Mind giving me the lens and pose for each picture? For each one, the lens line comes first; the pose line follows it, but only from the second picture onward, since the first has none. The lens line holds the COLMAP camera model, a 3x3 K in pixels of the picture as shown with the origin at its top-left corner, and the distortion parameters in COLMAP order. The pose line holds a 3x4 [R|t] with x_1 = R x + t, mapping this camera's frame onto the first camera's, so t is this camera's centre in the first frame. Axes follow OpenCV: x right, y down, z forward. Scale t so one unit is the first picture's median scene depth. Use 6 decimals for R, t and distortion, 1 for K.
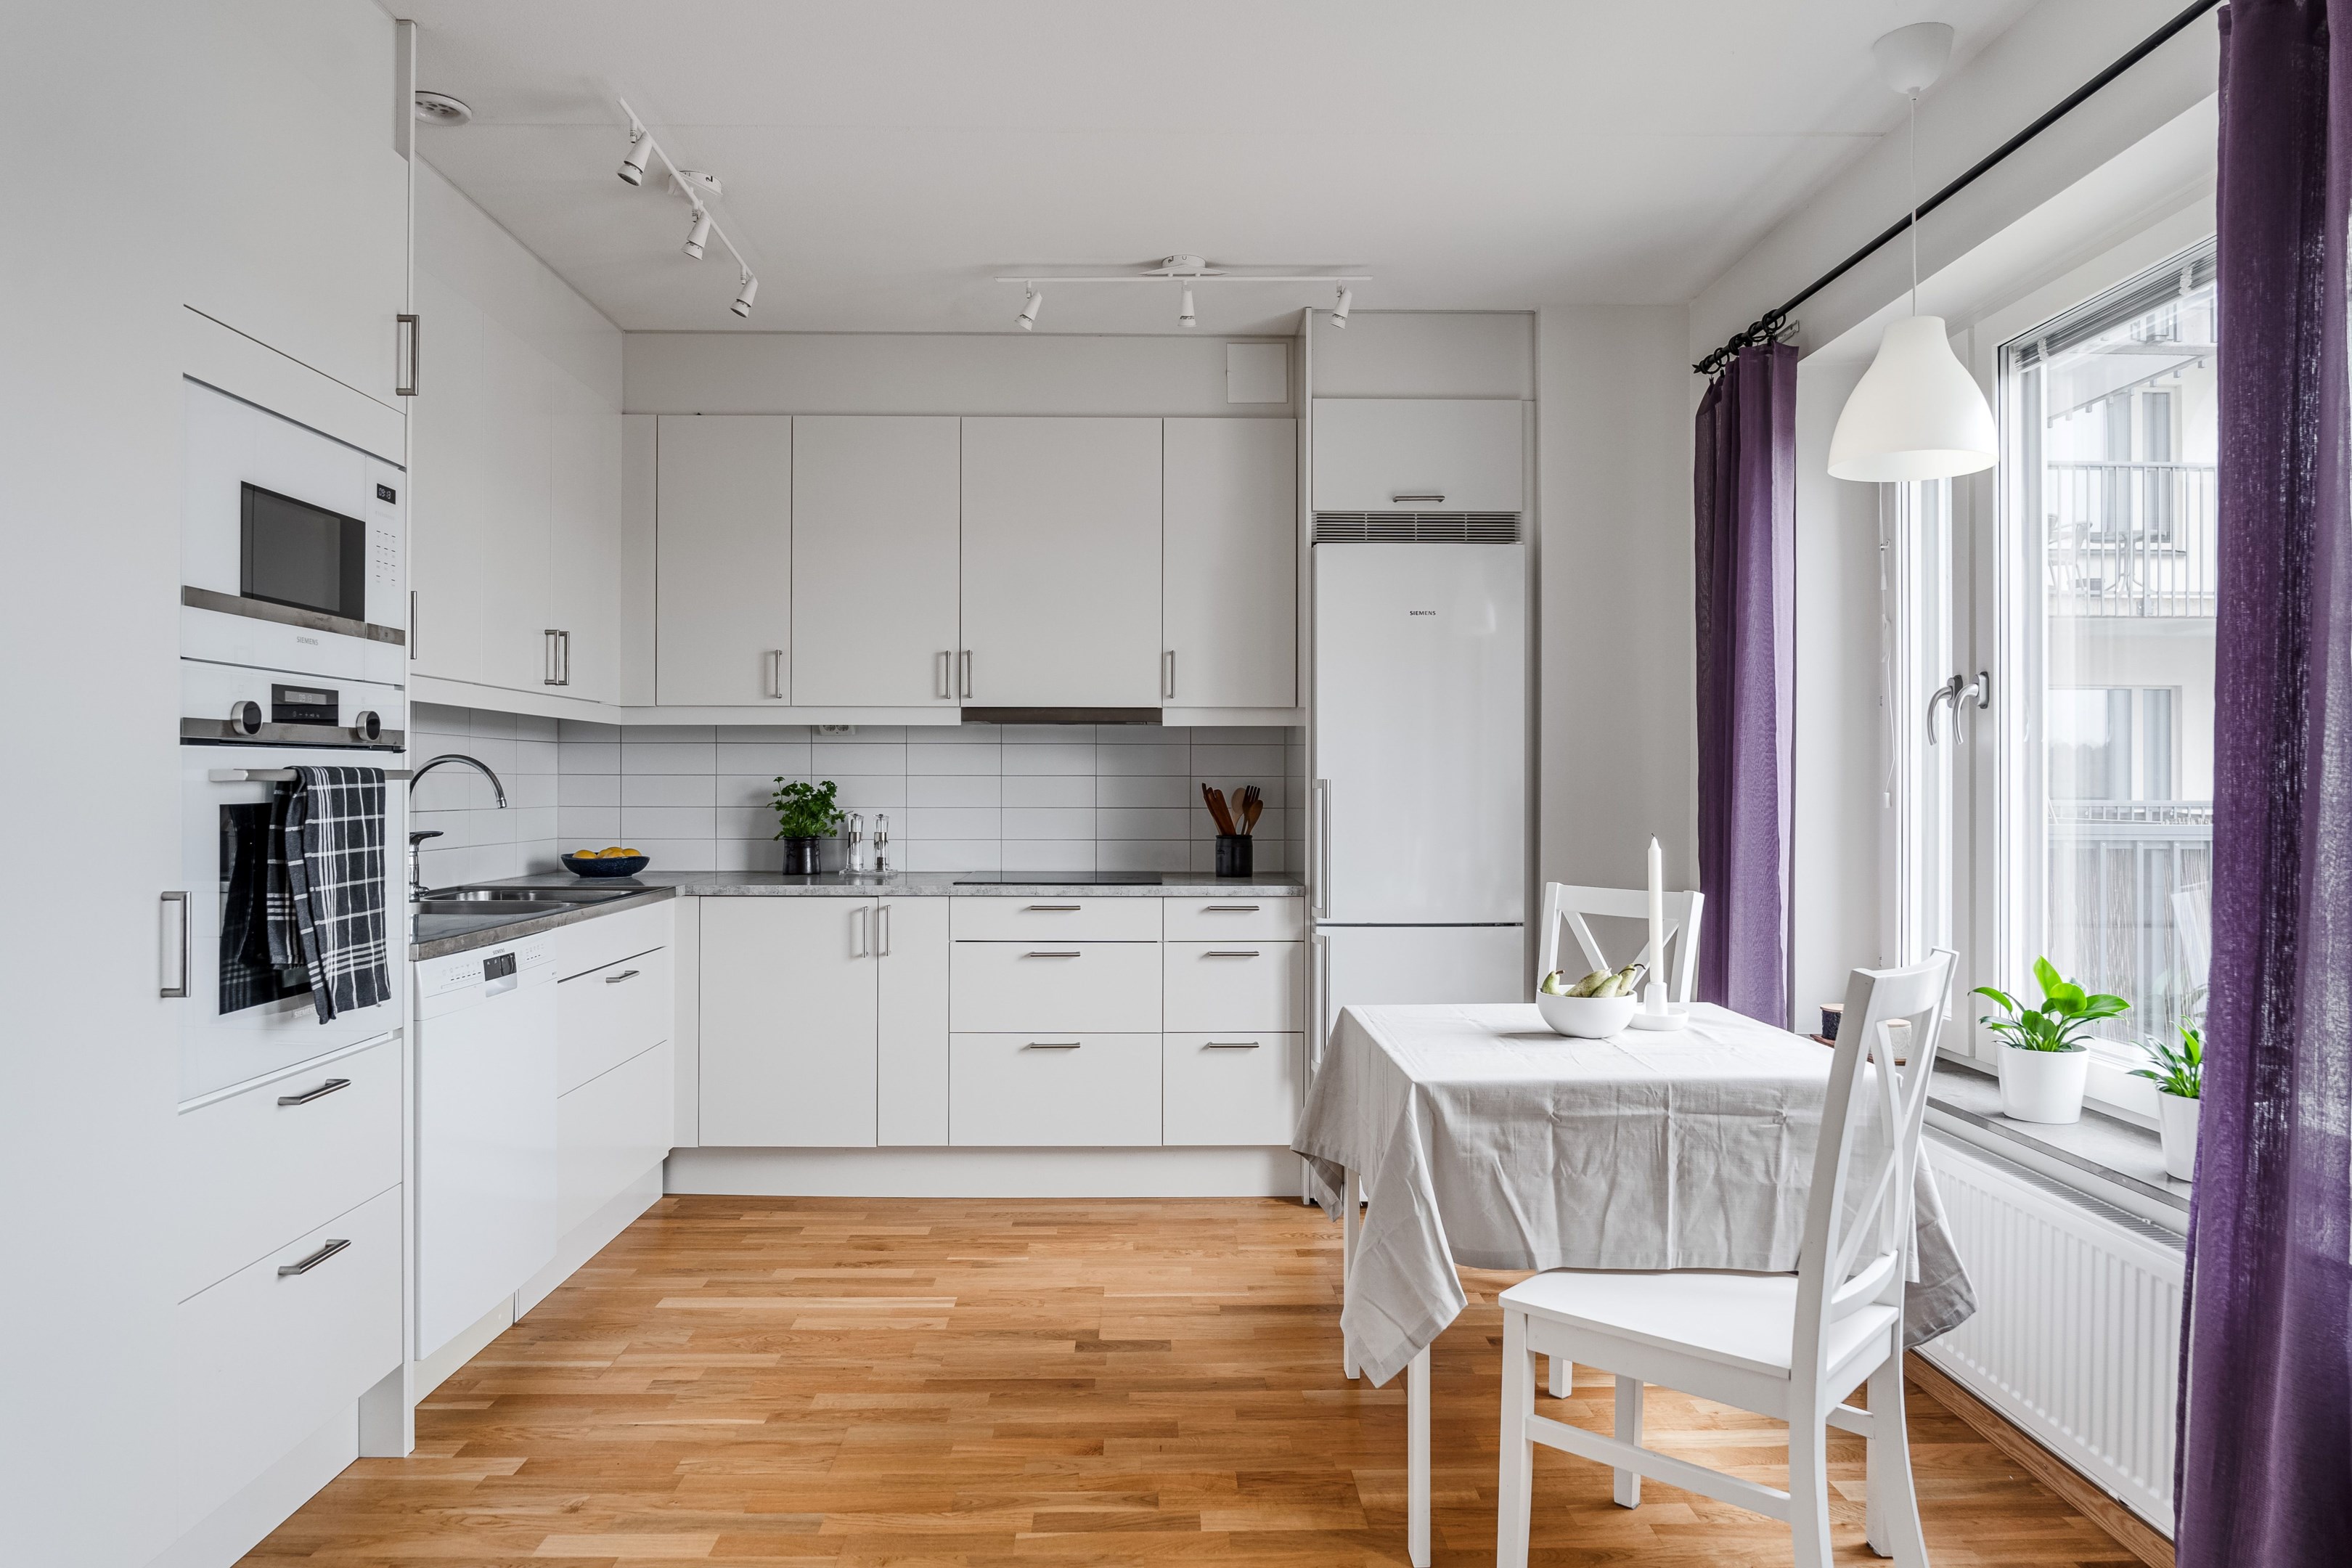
lens RADIAL K [[1479.1, 0, 1177.7], [0, 1479.1, 788.3], [0, 0, 1]] dist [-0.003427, -0.000374]
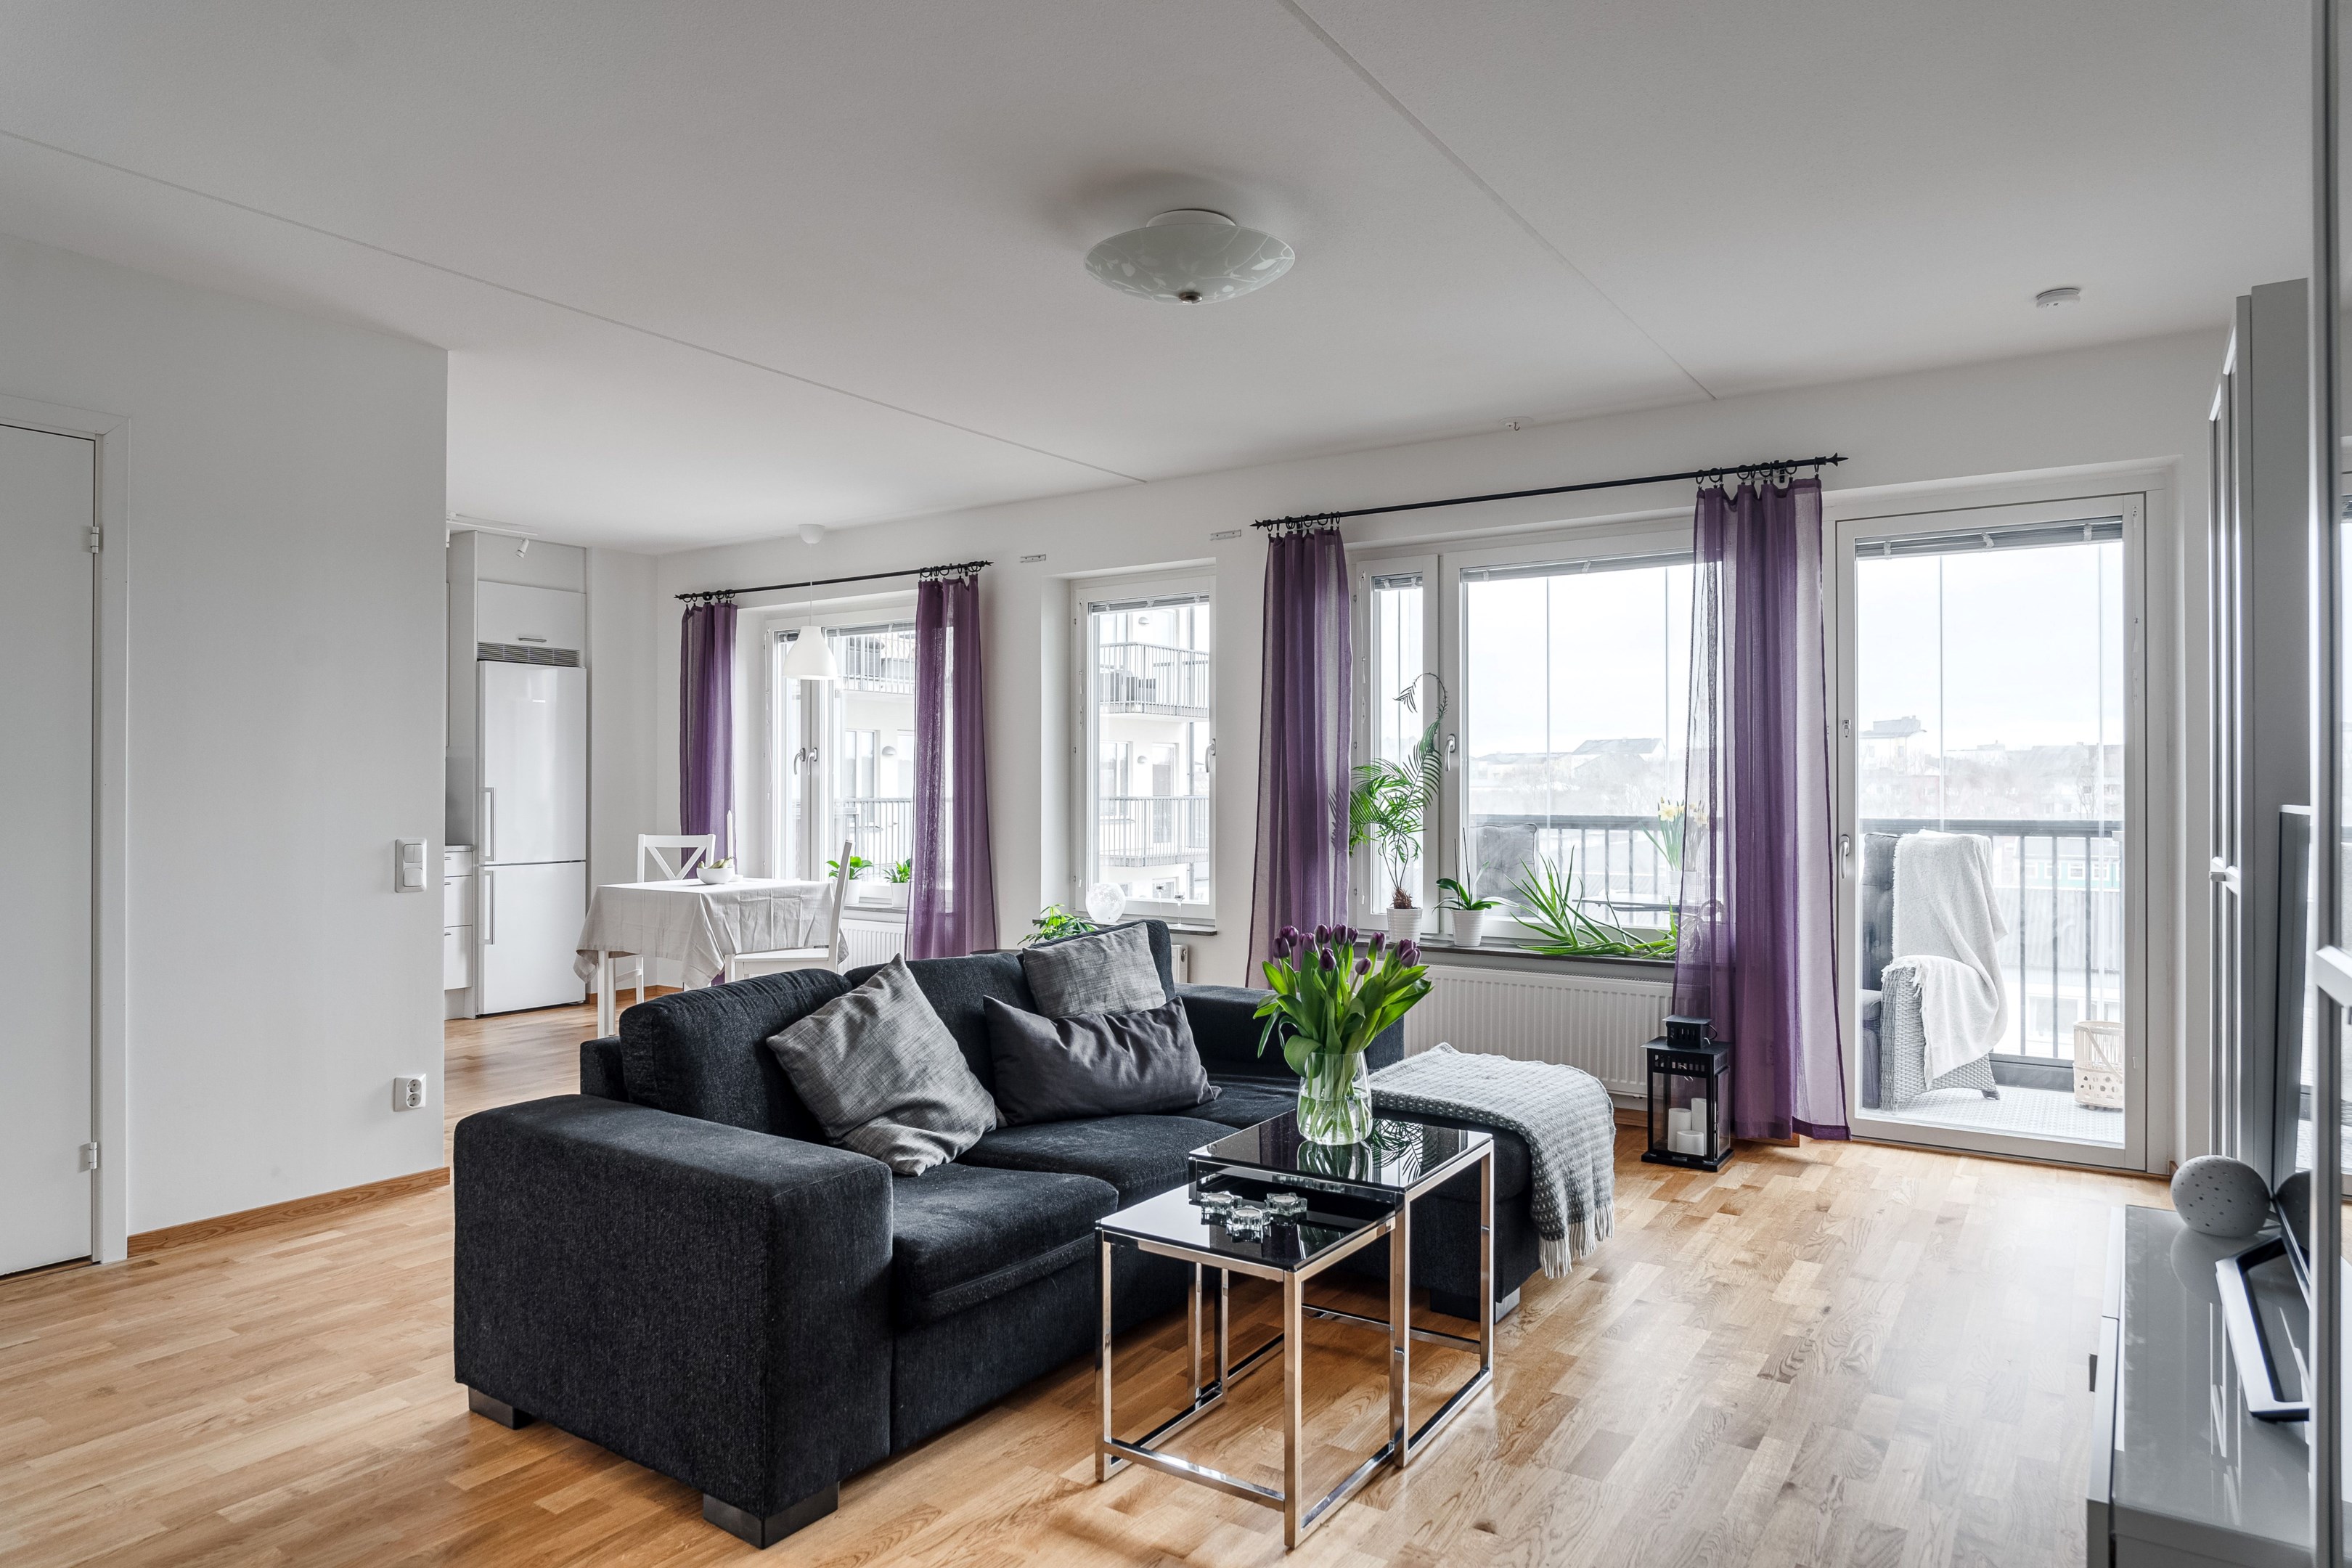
lens RADIAL K [[1411.3, 0, 1179.9], [0, 1411.3, 785.5], [0, 0, 1]] dist [0.000341, 0.000050]
pose [[0.585608, 0.002345, 0.810591, -0.846138], [0.000104, 0.999996, -0.002968, -0.003034], [-0.810595, 0.001822, 0.585605, -0.766250]]
